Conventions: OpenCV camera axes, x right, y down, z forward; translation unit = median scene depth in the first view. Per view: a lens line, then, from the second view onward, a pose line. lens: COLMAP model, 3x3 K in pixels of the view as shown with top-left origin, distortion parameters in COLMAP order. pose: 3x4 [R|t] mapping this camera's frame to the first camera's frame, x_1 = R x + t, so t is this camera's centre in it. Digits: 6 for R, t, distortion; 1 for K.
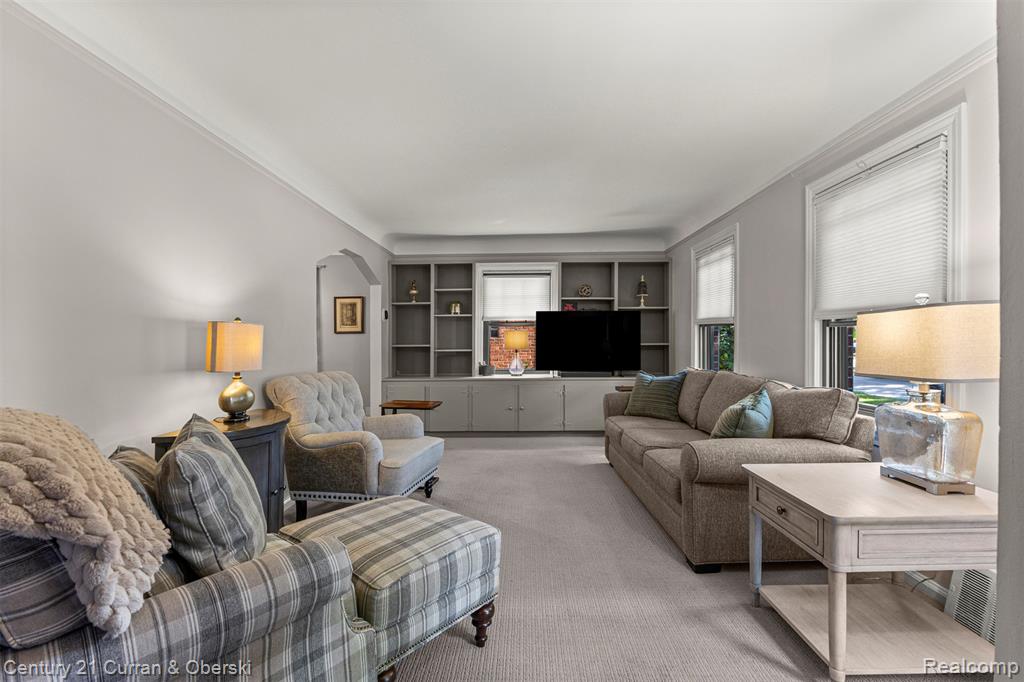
lens RADIAL K [[491.6, 0, 512.0], [0, 491.6, 341.0], [0, 0, 1]] dist [-0.000290, -0.000044]
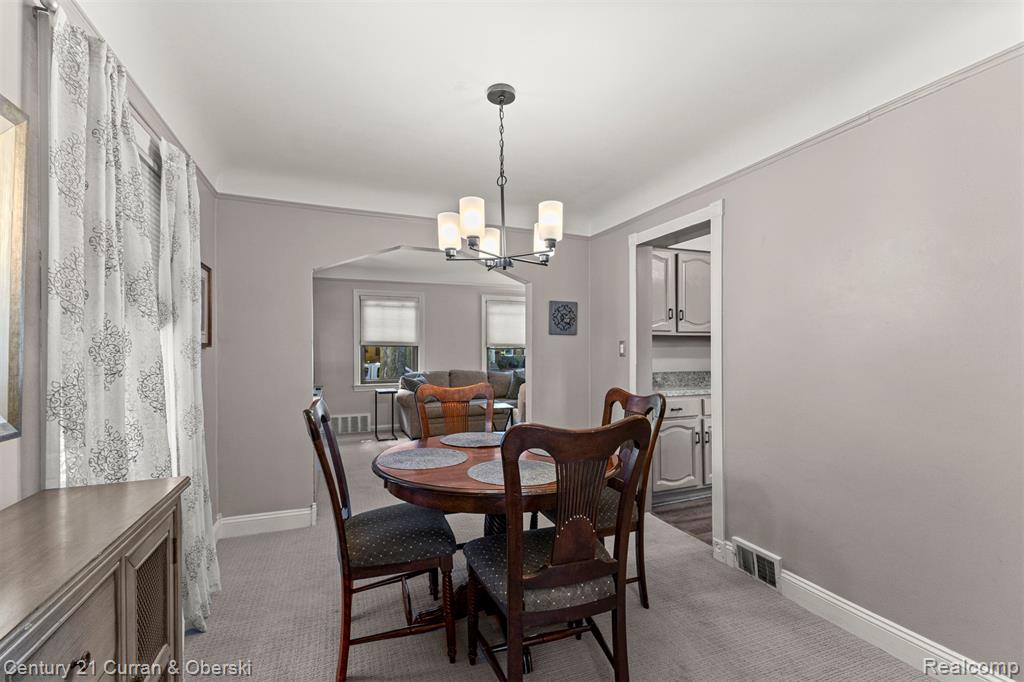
lens RADIAL K [[446.9, 0, 517.1], [0, 446.9, 351.7], [0, 0, 1]] dist [0.010697, 0.000012]
pose [[-0.394453, -0.001171, 0.918915, -2.003514], [0.002726, 0.999993, 0.002445, -0.024739], [-0.918912, 0.003469, -0.394447, 2.126074]]
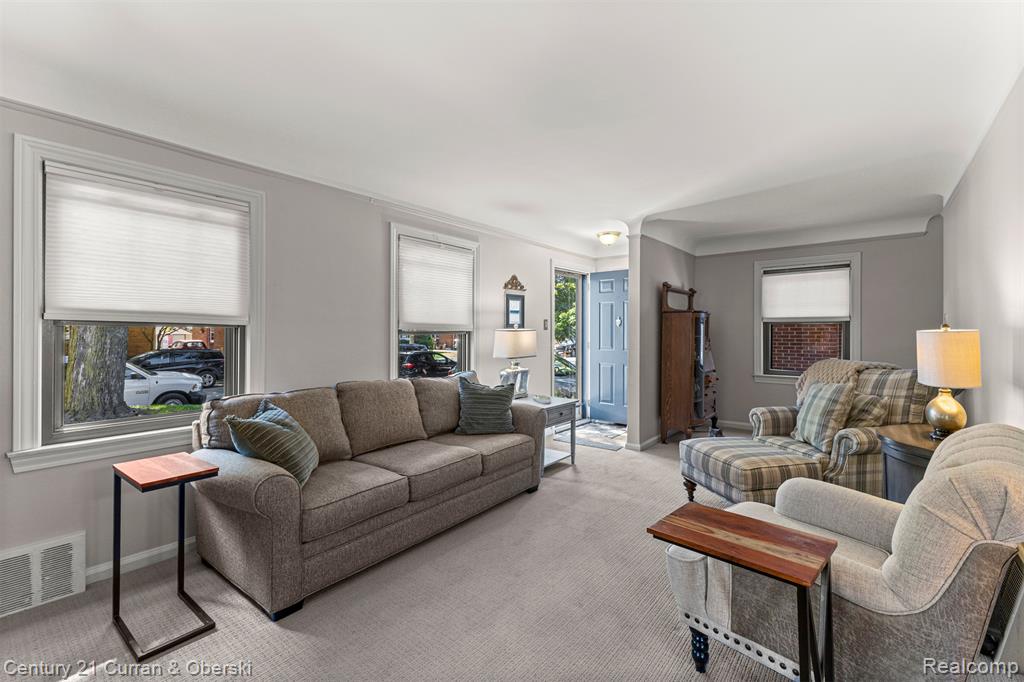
lens RADIAL K [[441.4, 0, 513.3], [0, 441.4, 331.4], [0, 0, 1]] dist [0.009680, 0.000187]
pose [[-0.790481, 0.002679, 0.612481, -0.421861], [0.002030, 0.999996, -0.001754, -0.037115], [-0.612484, -0.000143, -0.790483, 2.053912]]
